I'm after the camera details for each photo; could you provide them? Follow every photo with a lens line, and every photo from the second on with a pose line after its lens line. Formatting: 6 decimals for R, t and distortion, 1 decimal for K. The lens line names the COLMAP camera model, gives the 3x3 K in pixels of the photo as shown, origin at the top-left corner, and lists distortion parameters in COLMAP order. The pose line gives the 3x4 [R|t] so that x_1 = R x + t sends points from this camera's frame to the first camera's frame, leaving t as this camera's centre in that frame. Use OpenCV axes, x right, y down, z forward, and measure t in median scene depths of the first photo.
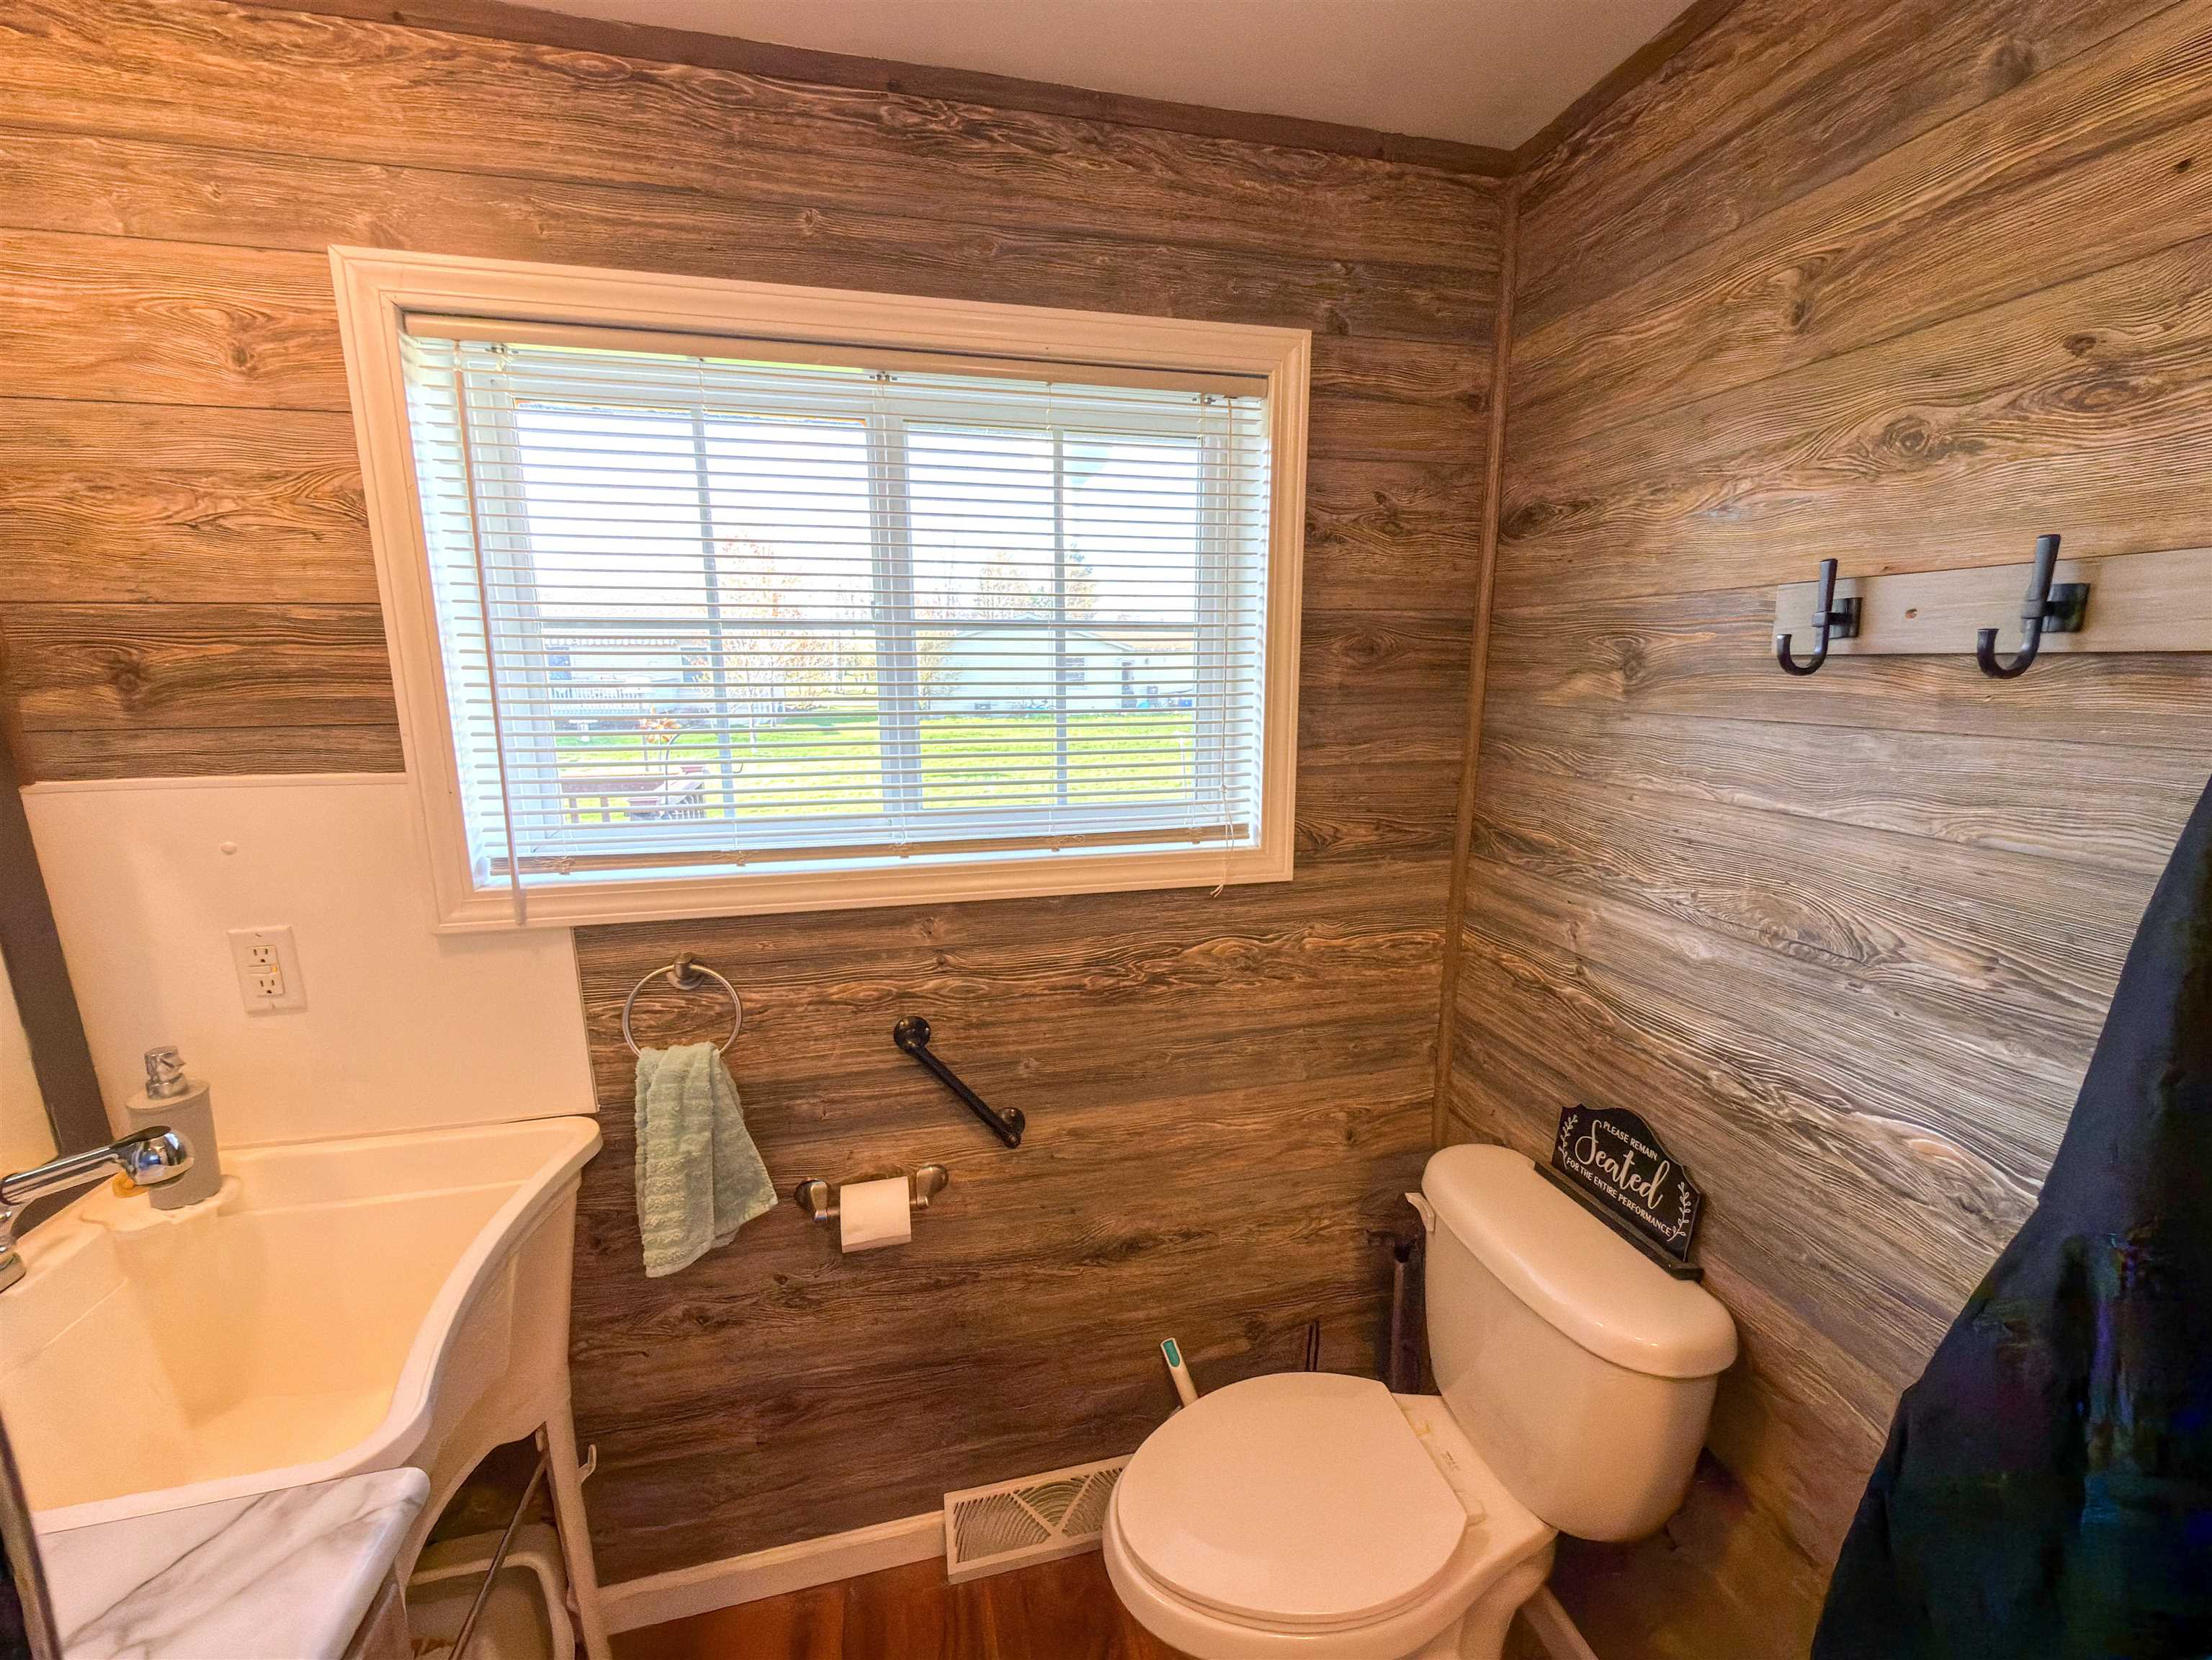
lens RADIAL K [[884.3, 0, 1104.8], [0, 884.3, 831.3], [0, 0, 1]] dist [0.000120, 0.000001]
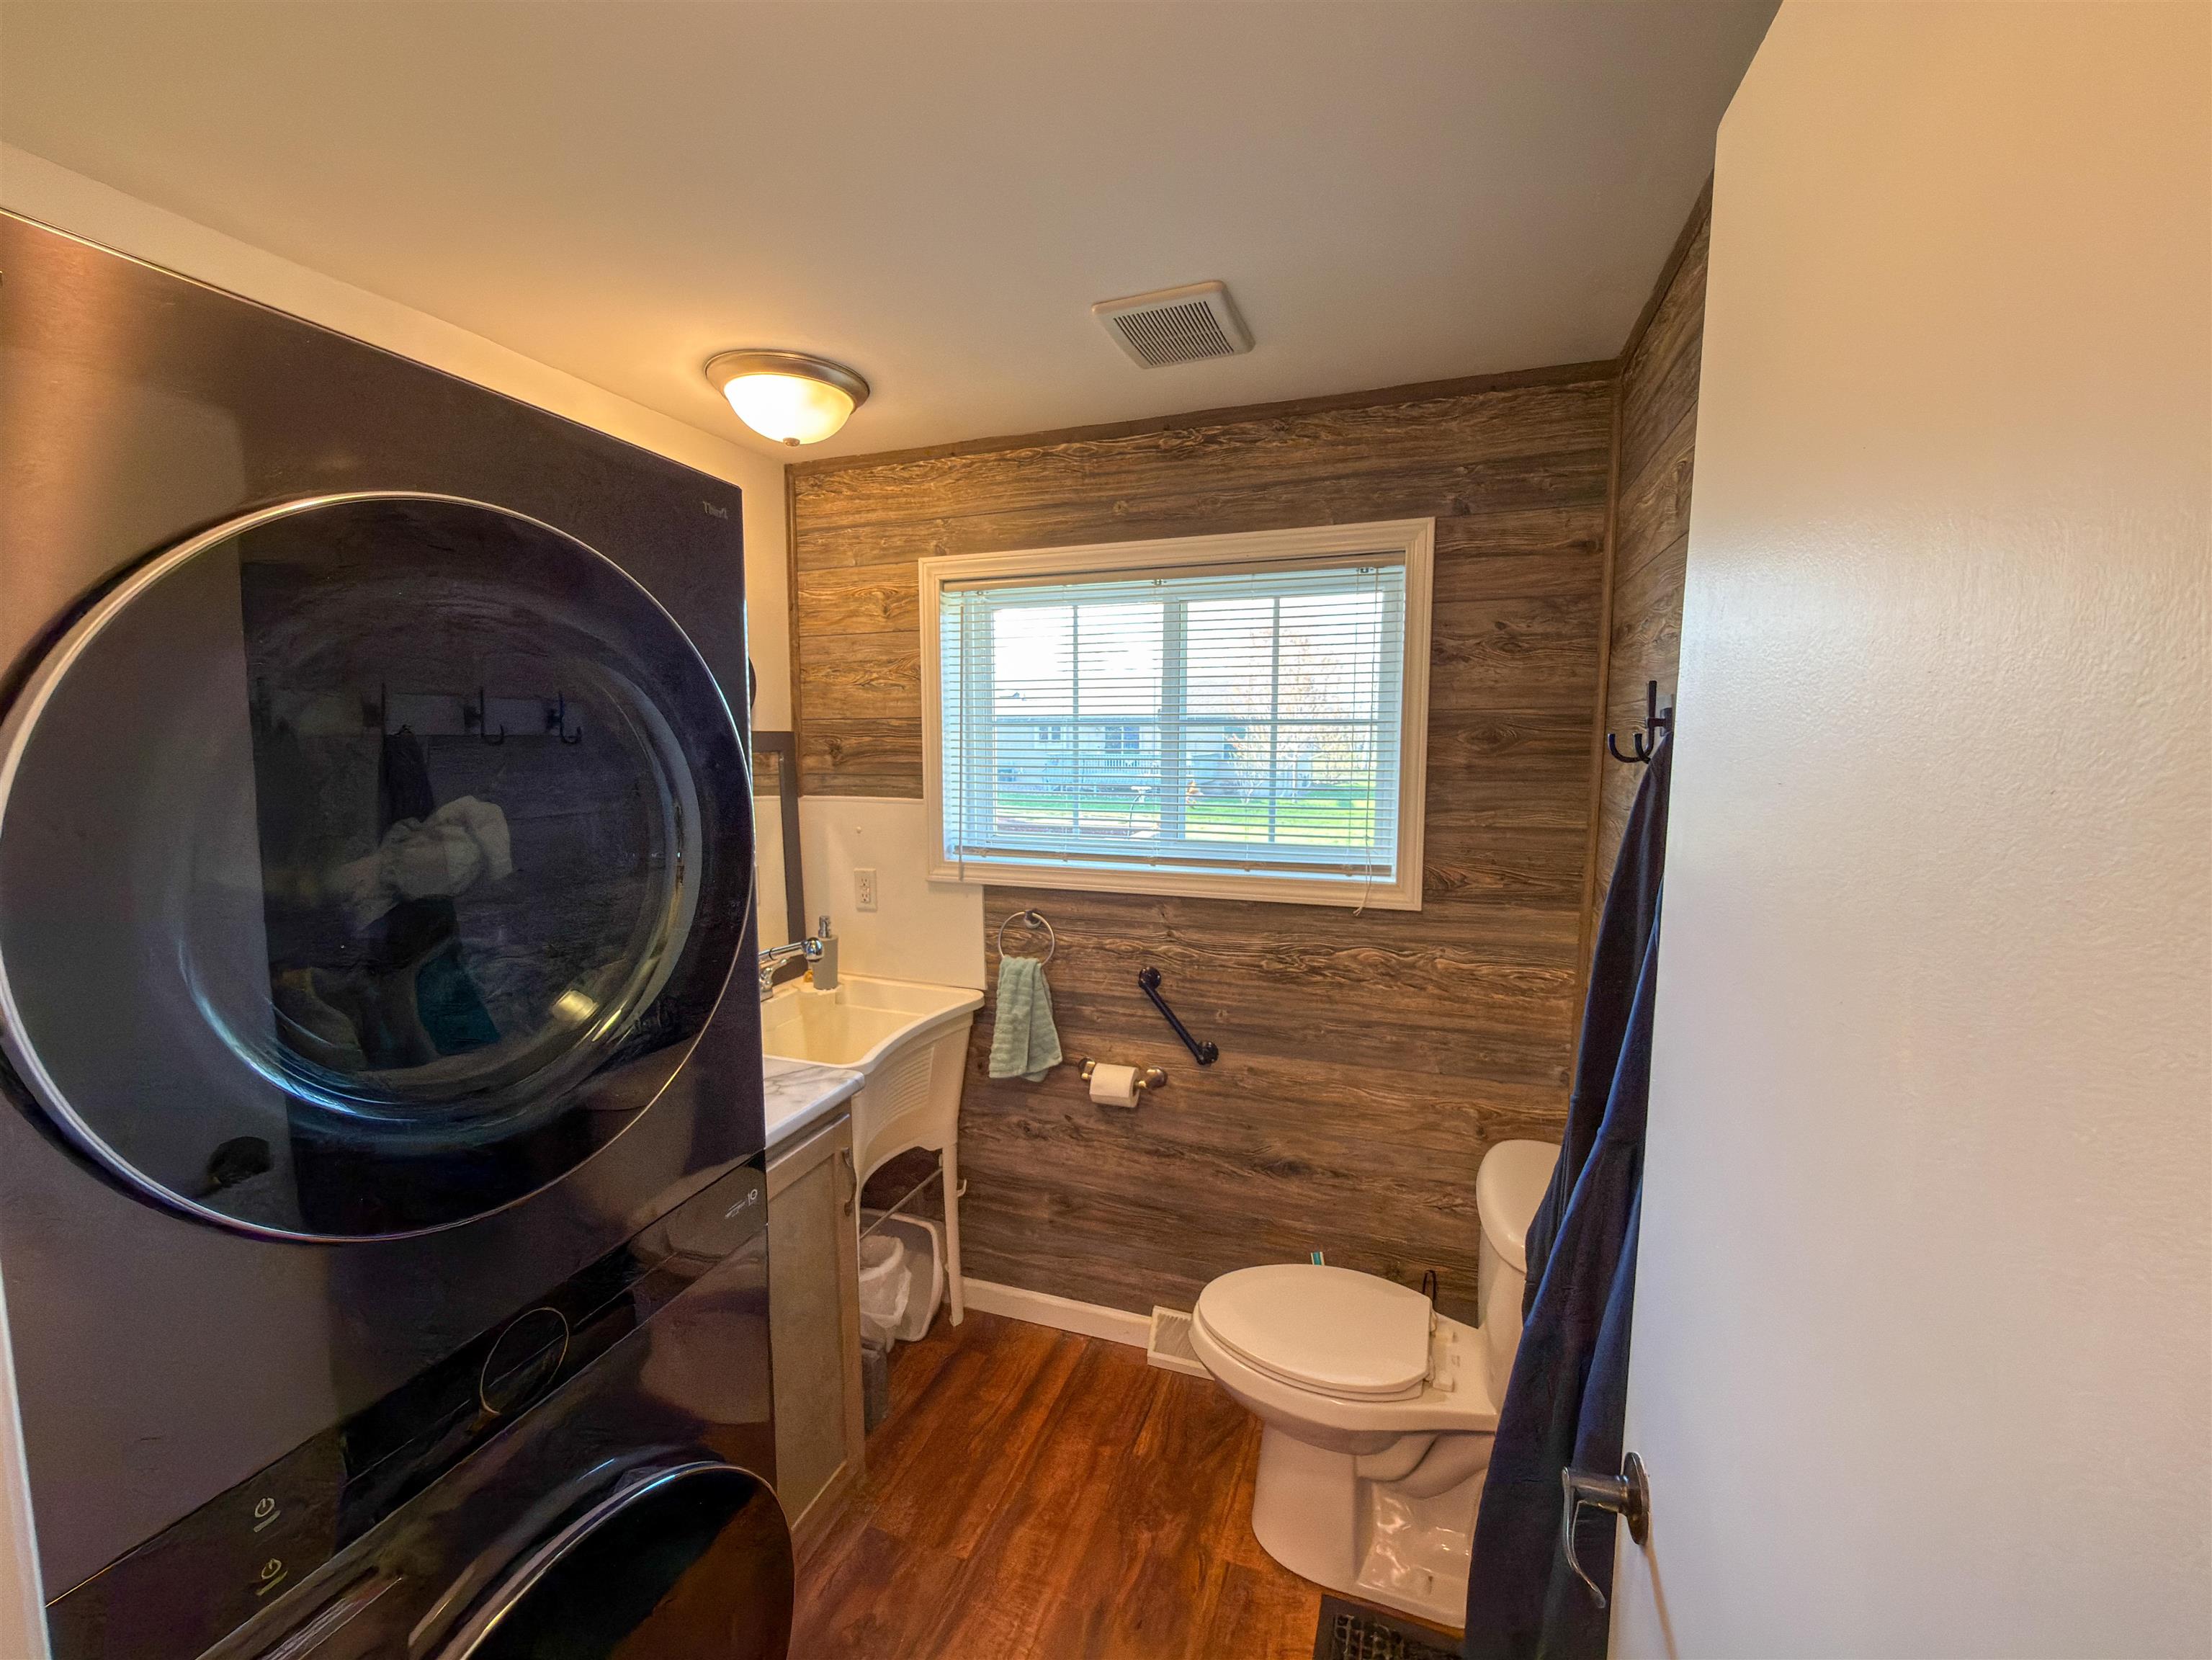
lens RADIAL K [[908.2, 0, 1109.8], [0, 908.2, 822.3], [0, 0, 1]] dist [0.001188, -0.000730]
pose [[0.837415, 0.054615, -0.543832, 0.611246], [-0.102392, 0.993055, -0.057938, 0.055514], [0.536891, 0.104202, 0.837192, -0.443101]]
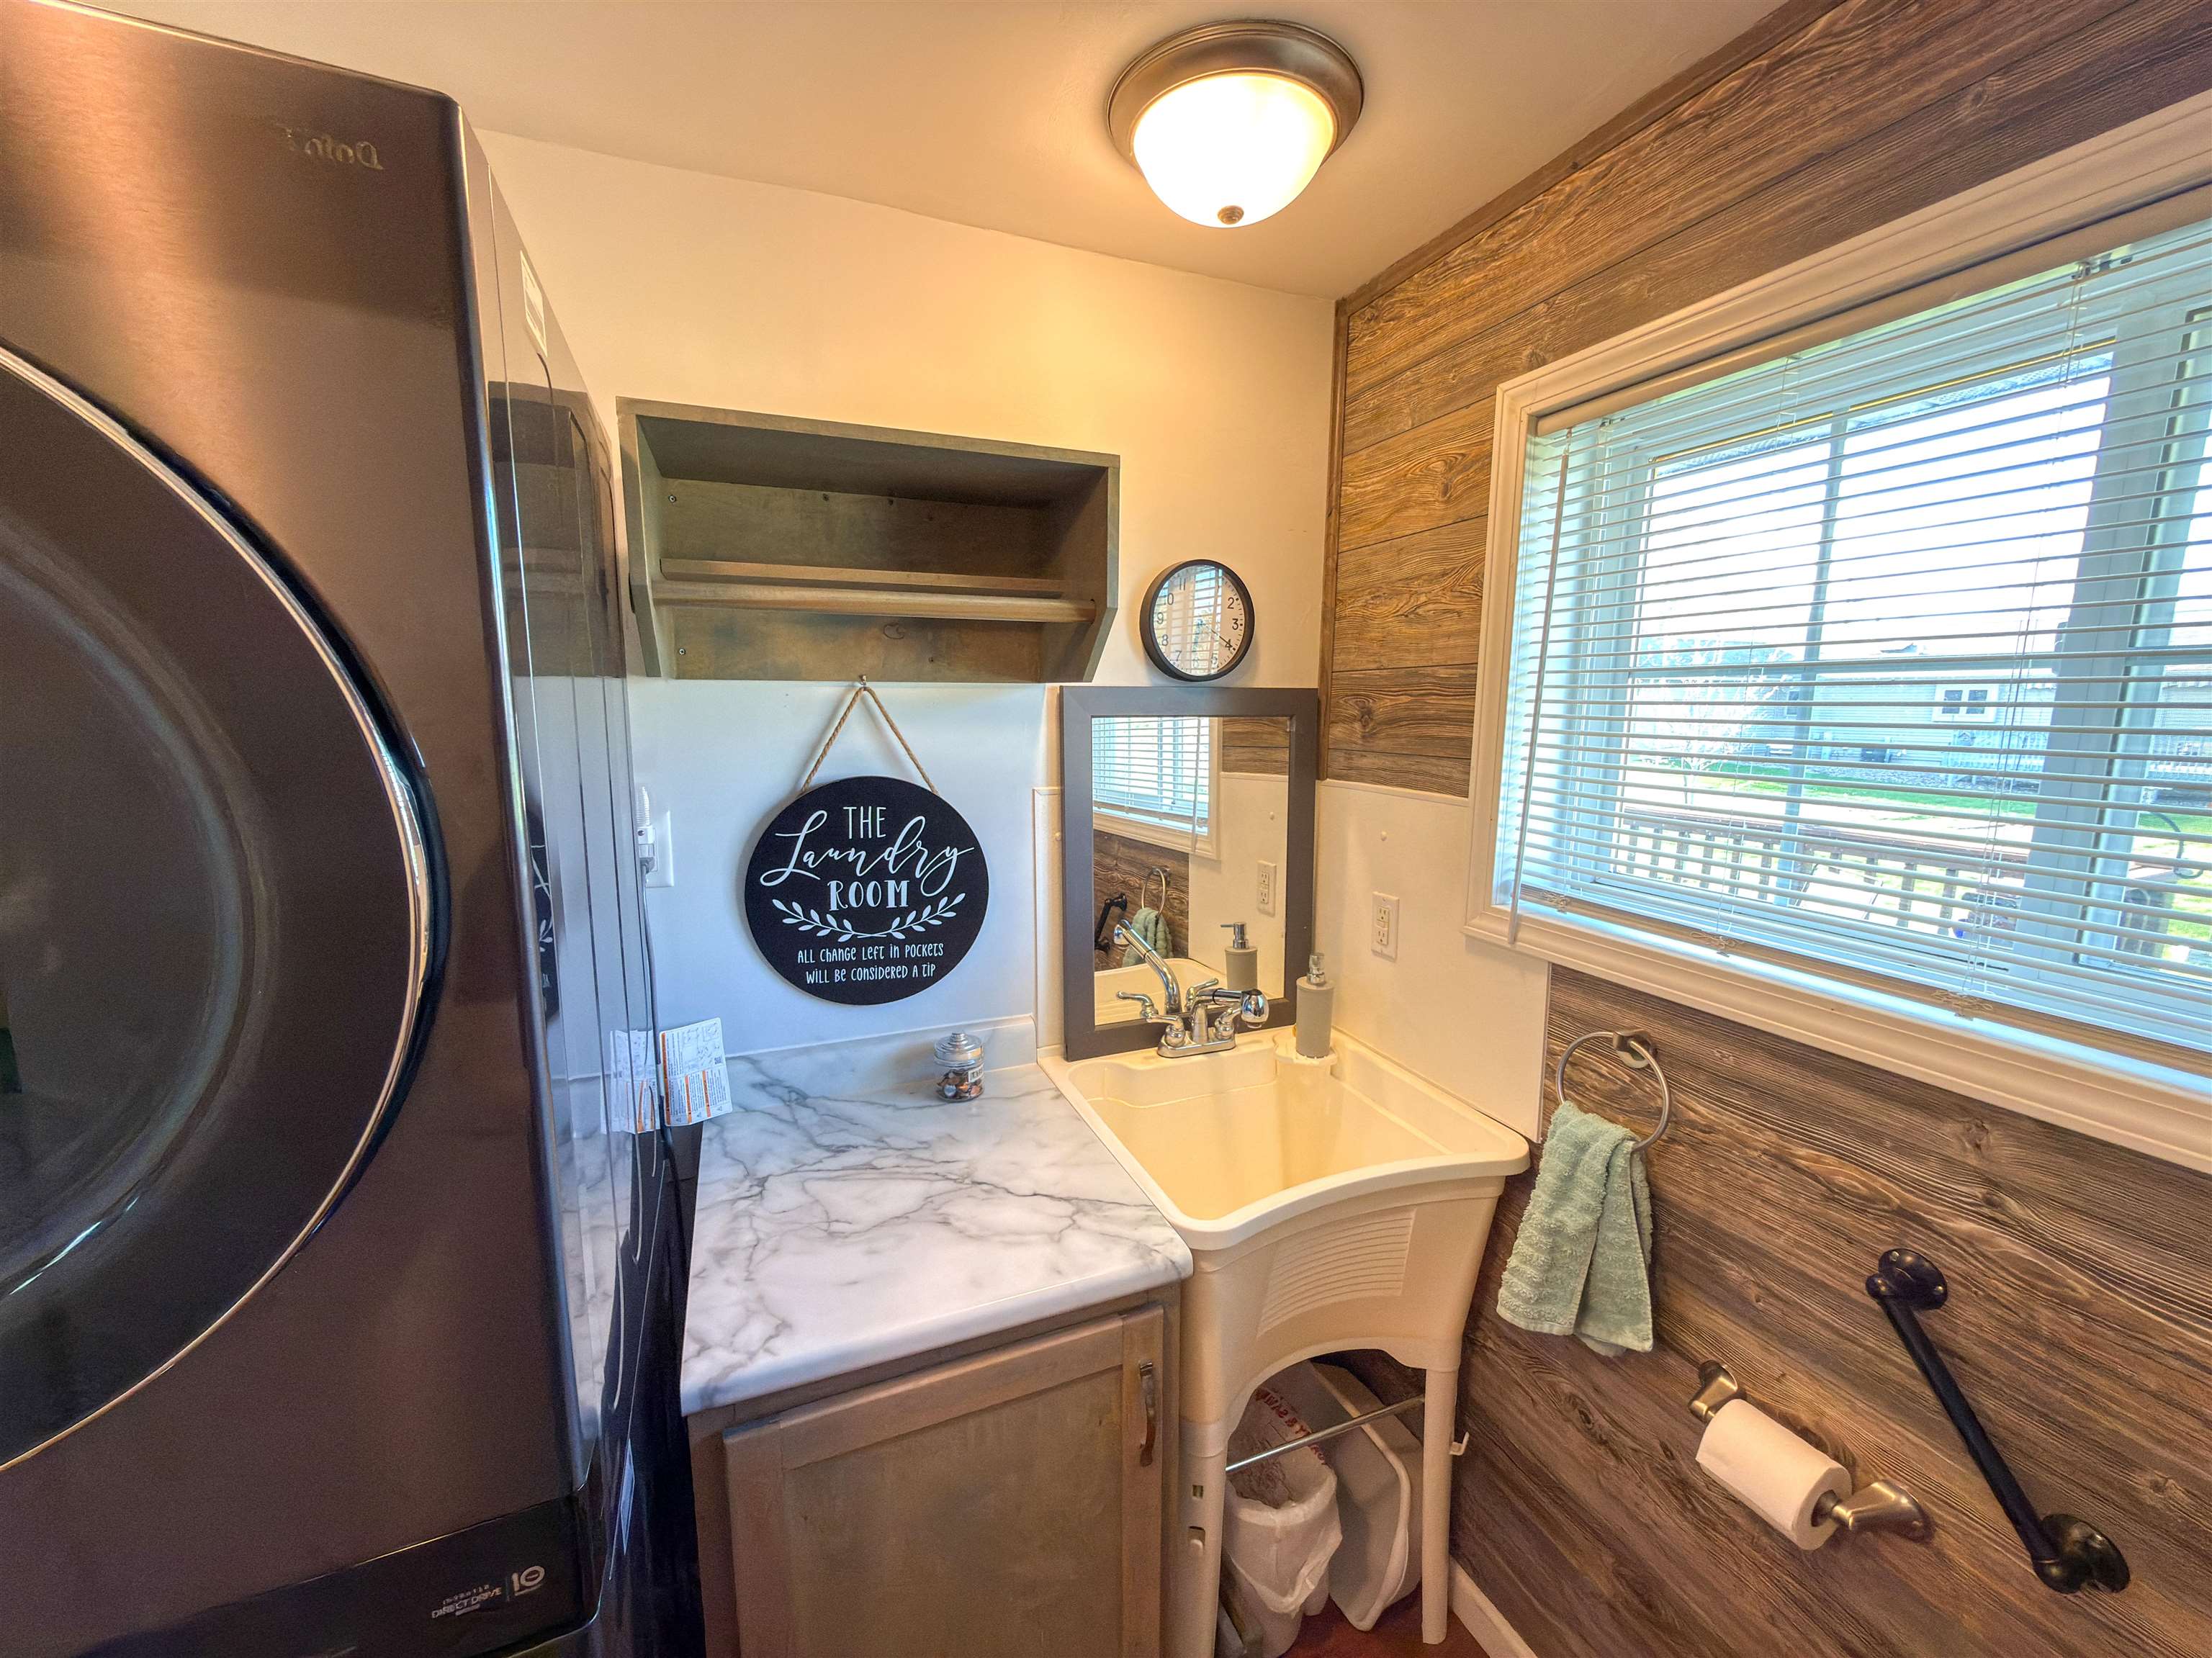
lens RADIAL K [[881.1, 0, 1106.0], [0, 881.1, 829.0], [0, 0, 1]] dist [-0.000980, -0.000152]
pose [[0.154169, 0.144523, -0.977418, 0.288516], [-0.189357, 0.975229, 0.114332, -0.059846], [0.969730, 0.167454, 0.177716, 0.258086]]
